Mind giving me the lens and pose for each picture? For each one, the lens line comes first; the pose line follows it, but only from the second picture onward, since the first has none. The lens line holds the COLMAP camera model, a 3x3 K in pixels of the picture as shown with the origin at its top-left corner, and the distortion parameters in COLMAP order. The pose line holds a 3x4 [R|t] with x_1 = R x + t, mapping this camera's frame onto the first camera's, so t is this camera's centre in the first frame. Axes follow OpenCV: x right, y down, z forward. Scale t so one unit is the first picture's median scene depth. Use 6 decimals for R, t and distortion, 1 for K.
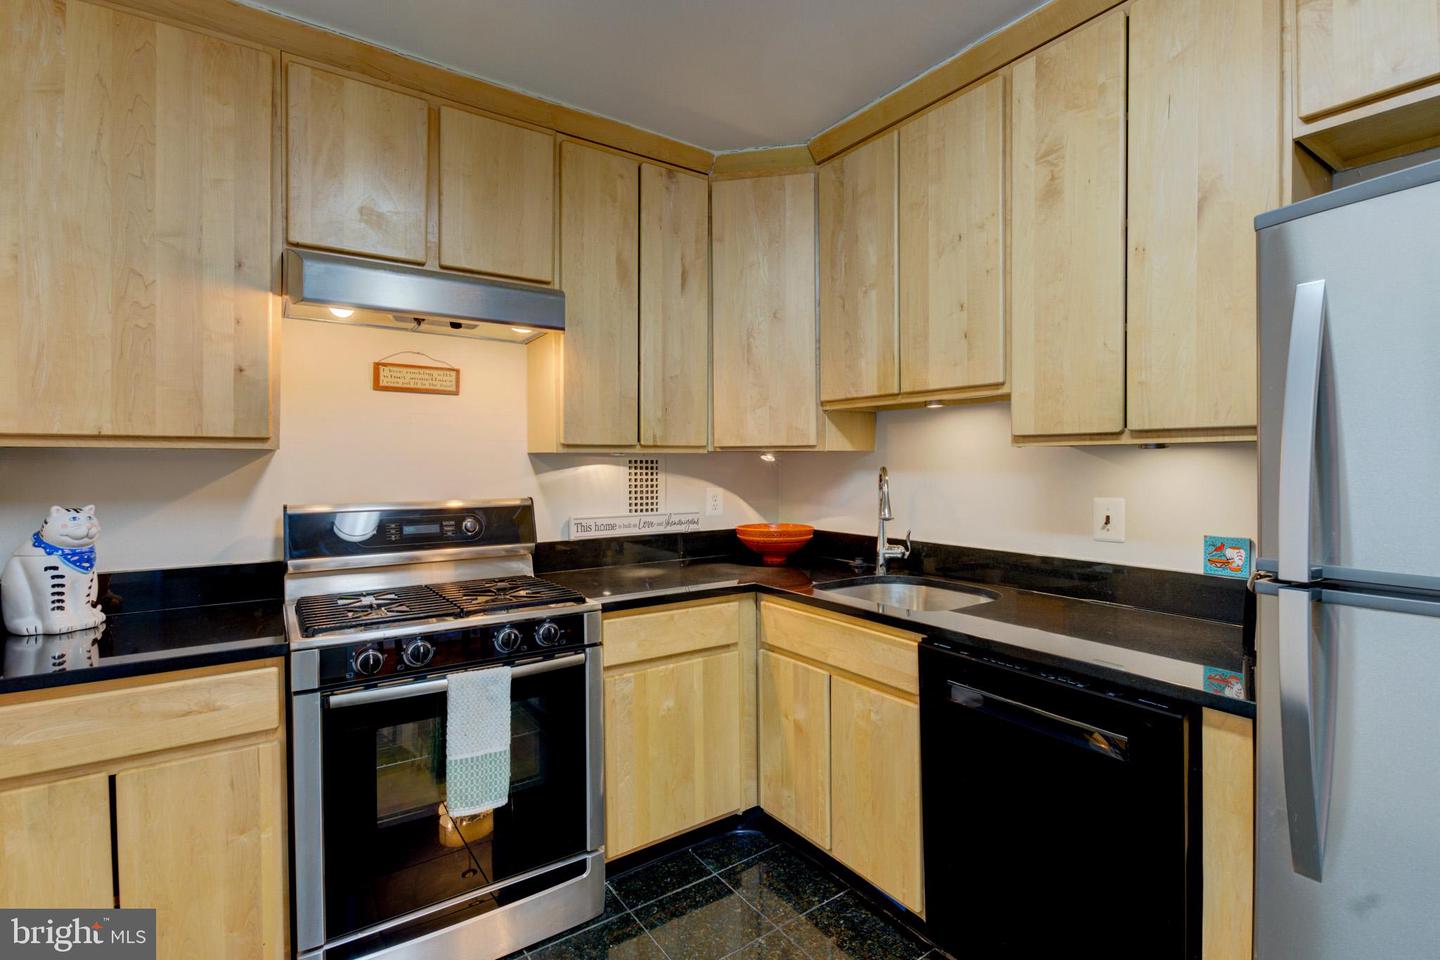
lens RADIAL K [[666.5, 0, 714.3], [0, 666.5, 465.7], [0, 0, 1]] dist [-0.001103, 0.000561]
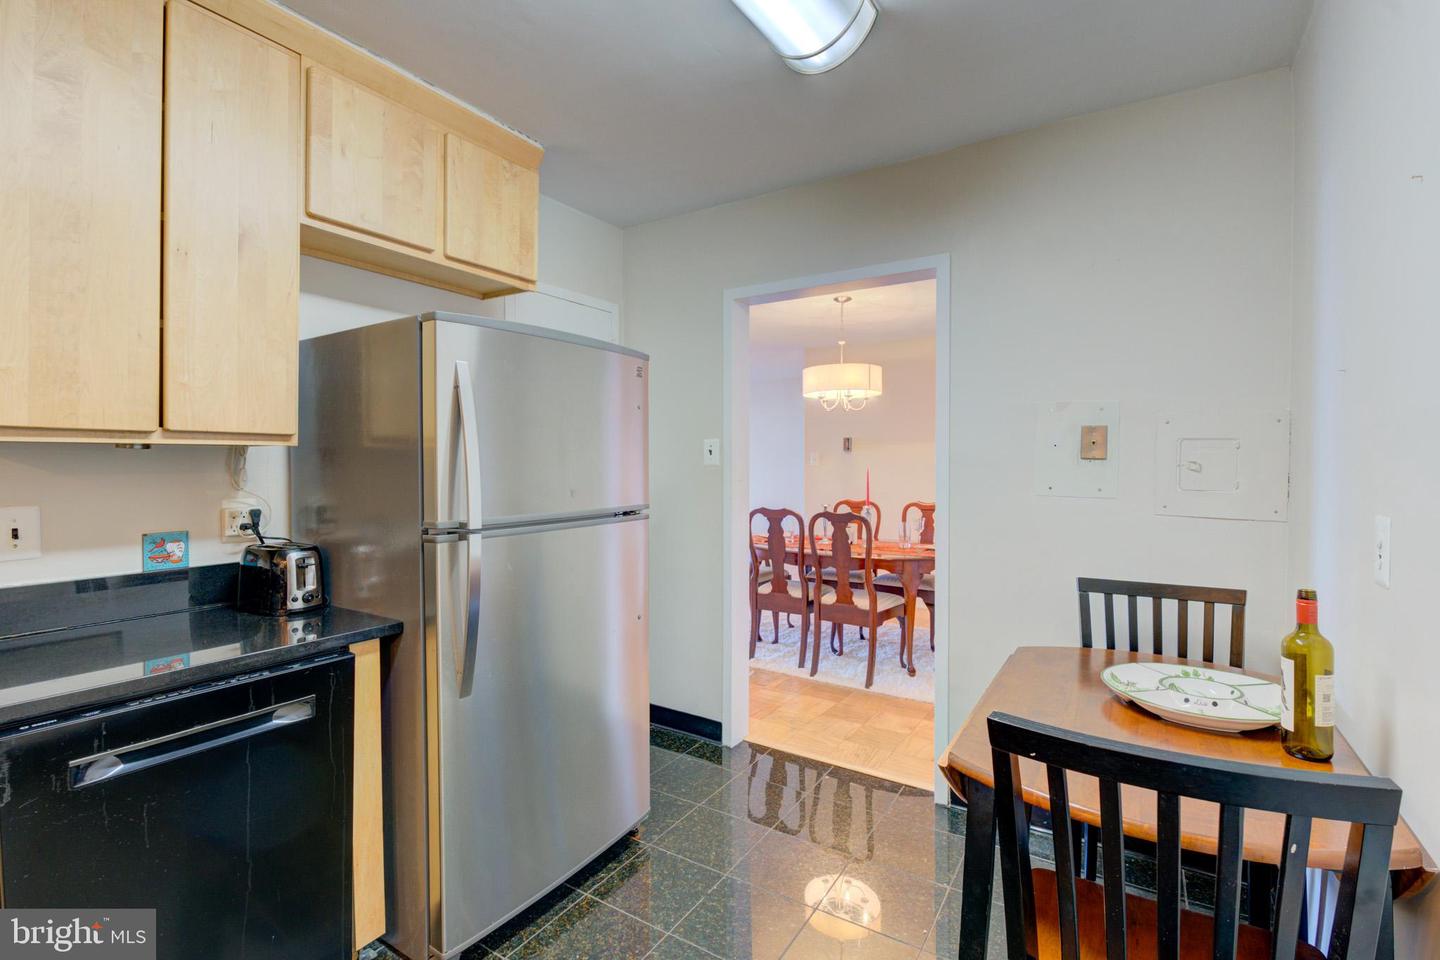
lens RADIAL K [[666.5, 0, 714.3], [0, 666.5, 465.7], [0, 0, 1]] dist [-0.001103, 0.000561]
pose [[-0.387641, -0.003320, 0.921805, -0.434689], [0.006127, 0.999962, 0.006178, -0.001114], [-0.921790, 0.008043, -0.387606, 0.466571]]
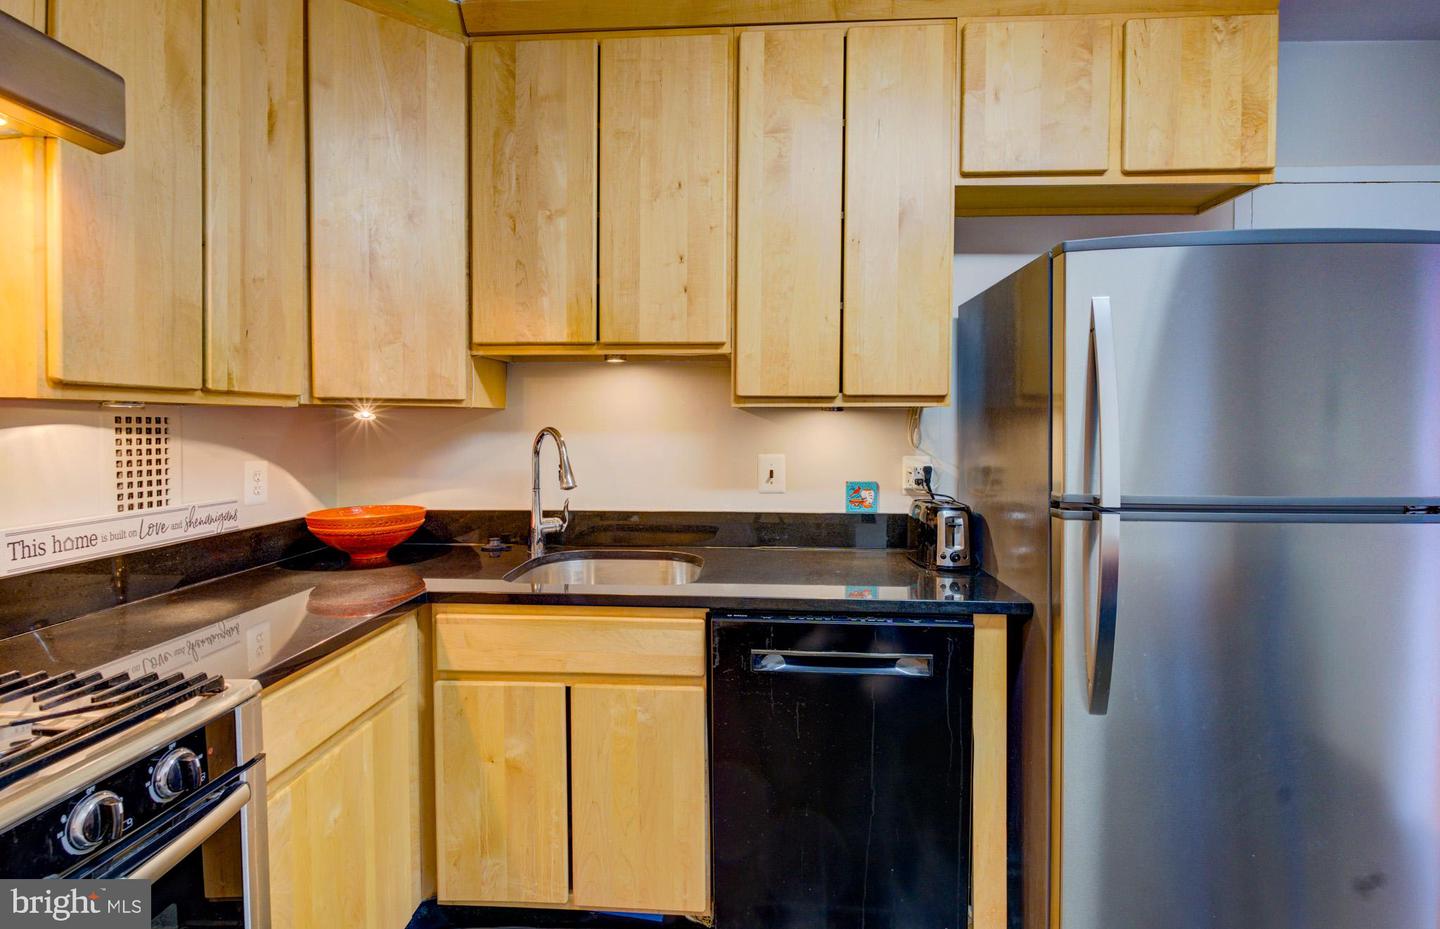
lens RADIAL K [[673.5, 0, 714.8], [0, 673.5, 434.9], [0, 0, 1]] dist [-0.004692, -0.000683]
pose [[0.616140, -0.011222, 0.787557, -0.324150], [0.001689, 0.999915, 0.012926, 0.000511], [-0.787635, -0.006634, 0.616106, 0.332291]]
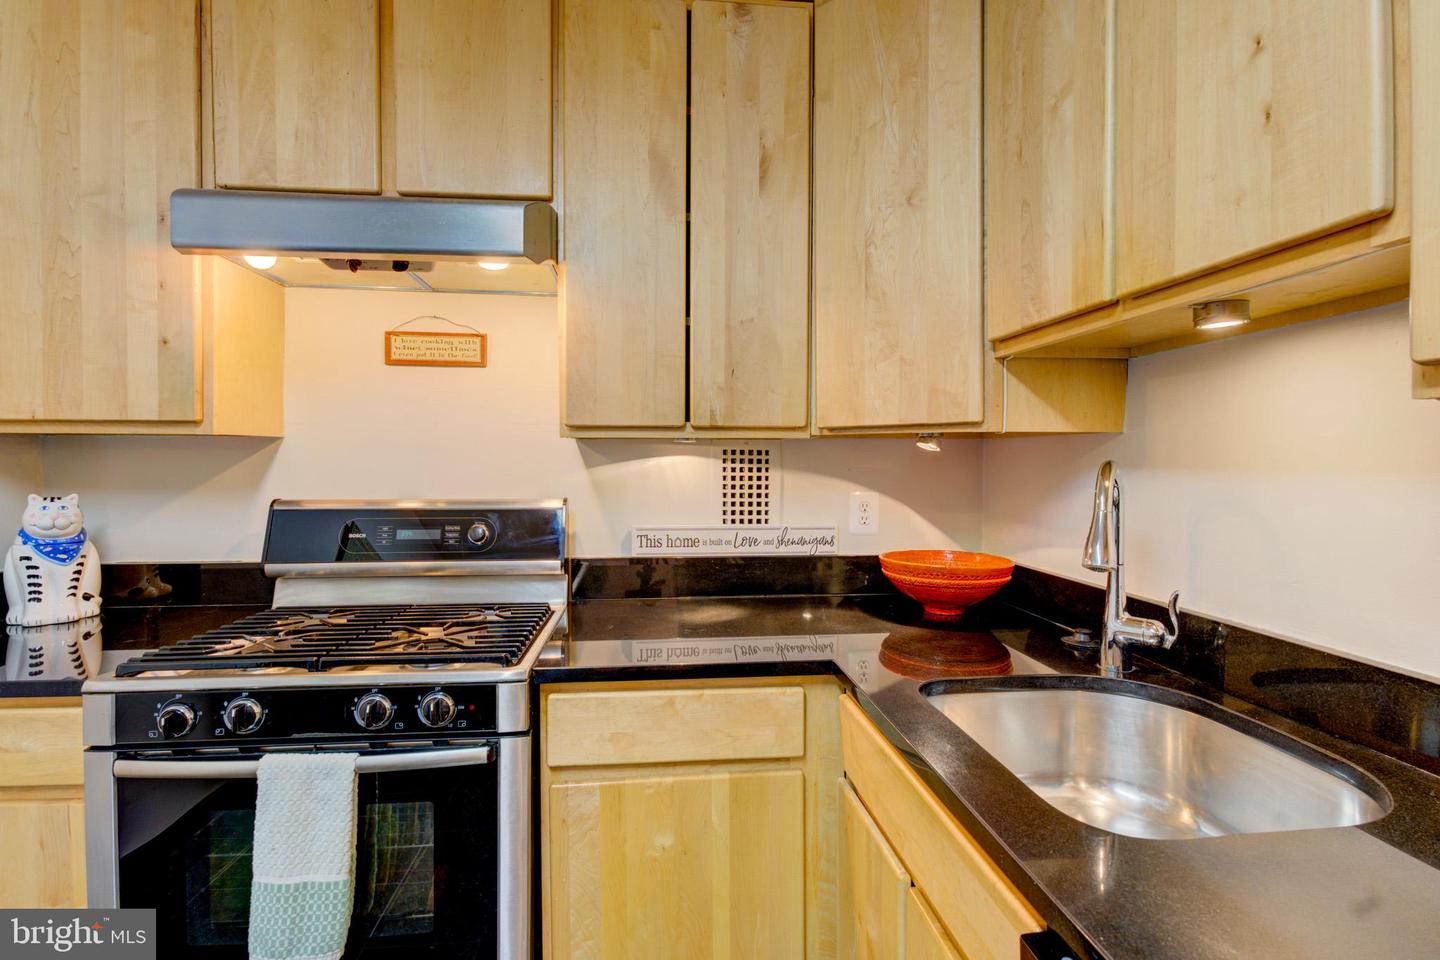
lens RADIAL K [[662.7, 0, 716.5], [0, 662.7, 468.3], [0, 0, 1]] dist [-0.004761, -0.001191]
pose [[0.879090, 0.011530, -0.476516, 0.253642], [-0.006495, 0.999904, 0.012213, 0.003282], [0.476611, -0.007641, 0.879081, 0.466890]]
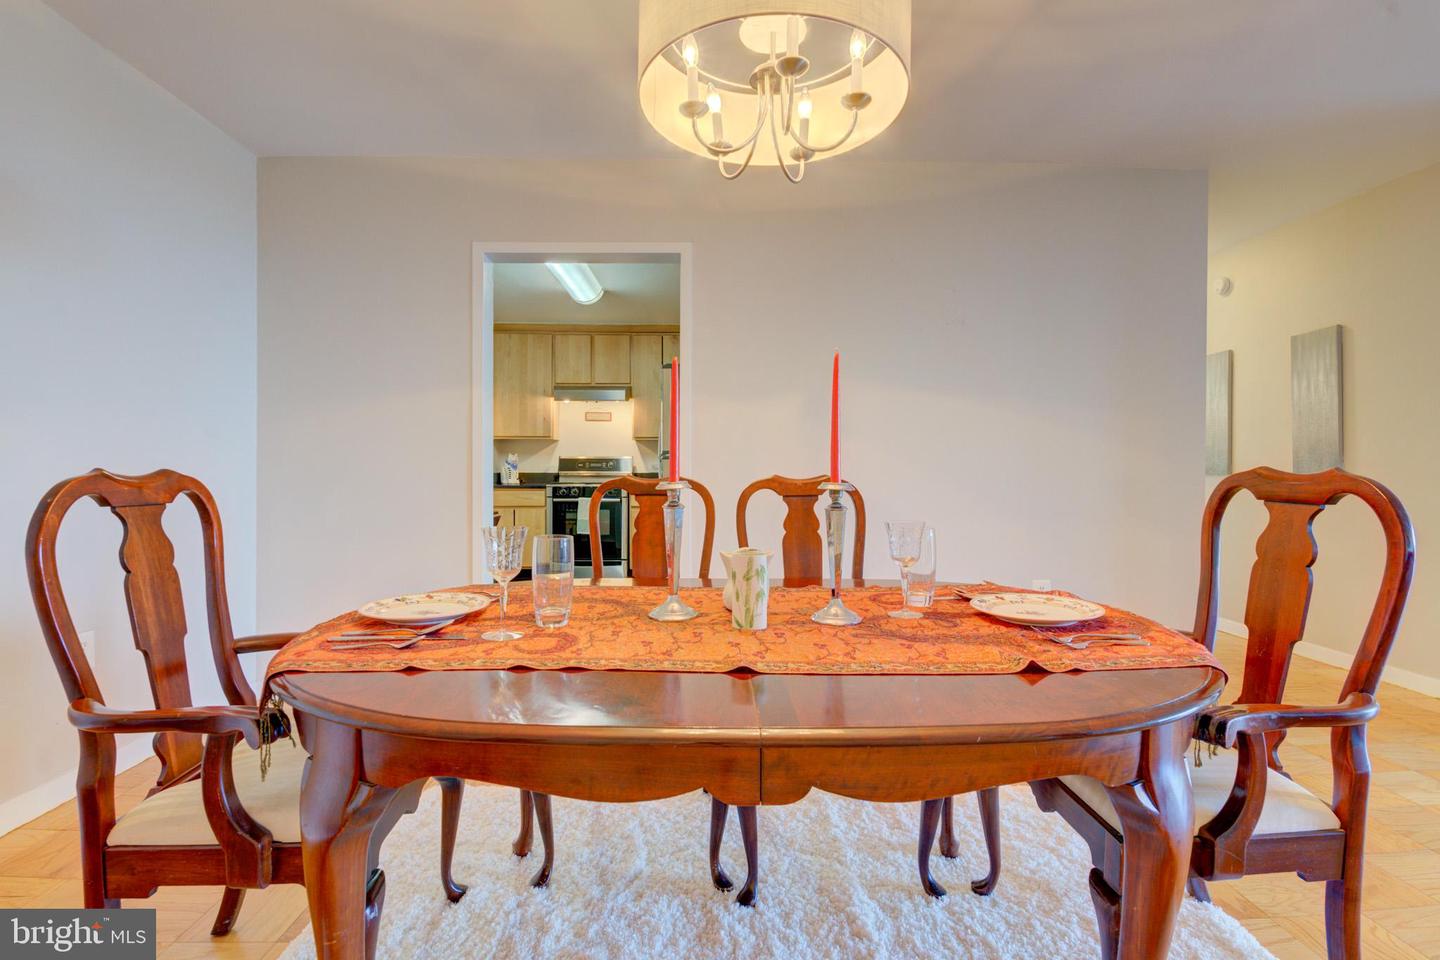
lens RADIAL K [[671.6, 0, 714.3], [0, 671.6, 466.9], [0, 0, 1]] dist [-0.002508, -0.000577]
pose [[0.841481, 0.003721, -0.540274, 1.730903], [-0.005301, 0.999985, -0.001369, 0.105300], [0.540261, 0.004016, 0.841488, -1.354636]]
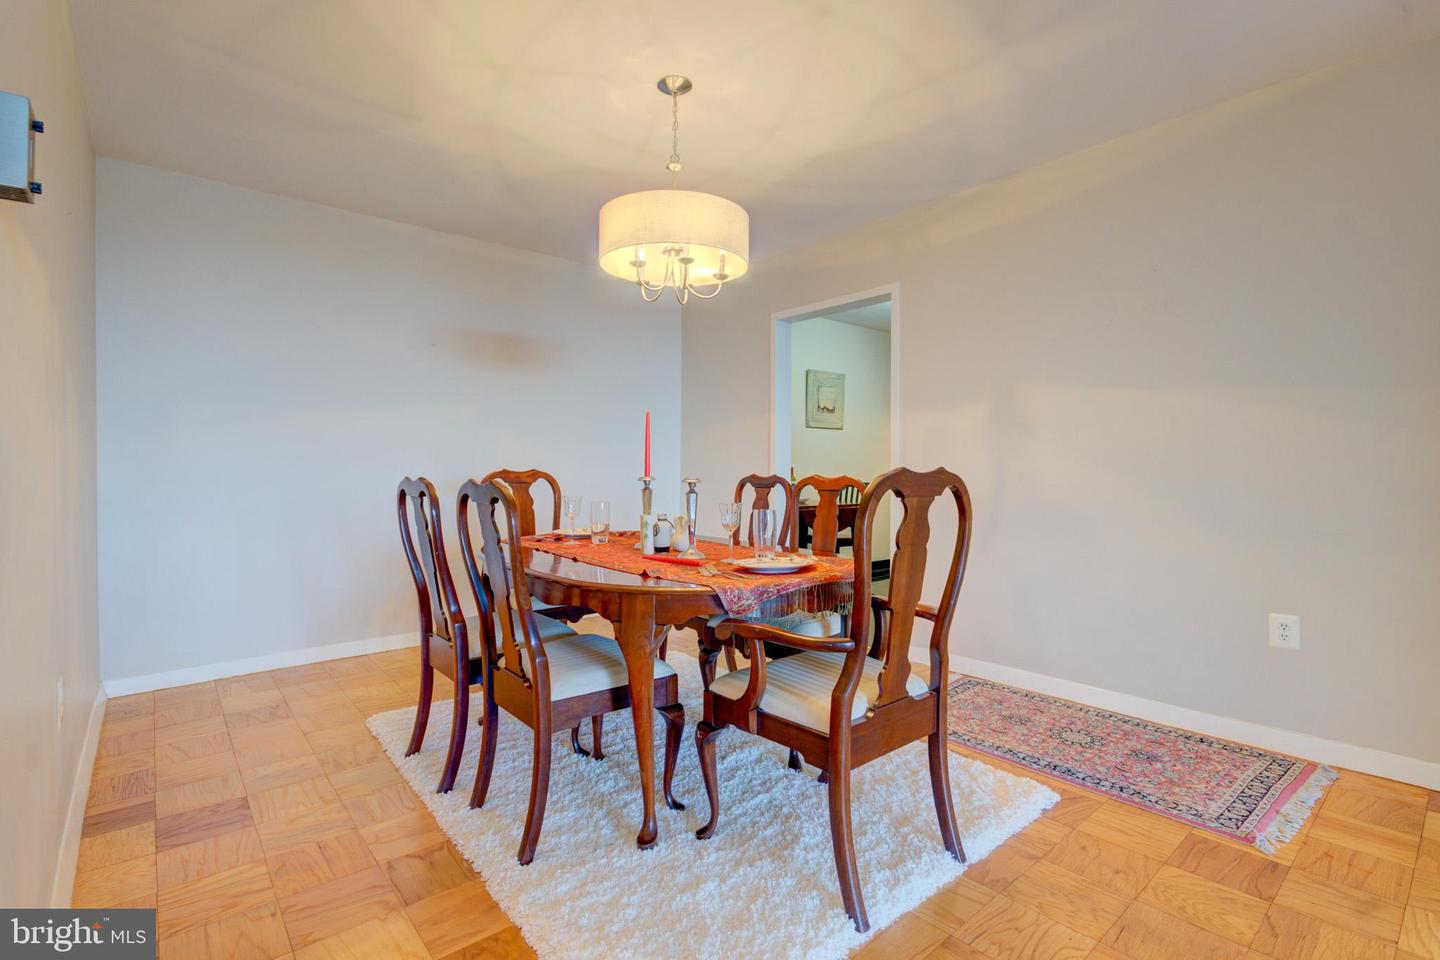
lens RADIAL K [[671.6, 0, 714.3], [0, 671.6, 466.9], [0, 0, 1]] dist [-0.002508, -0.000577]
pose [[0.098275, 0.004314, -0.995150, 2.659402], [0.000720, 0.999990, 0.004406, 0.093800], [0.995159, -0.001150, 0.098271, -0.809441]]
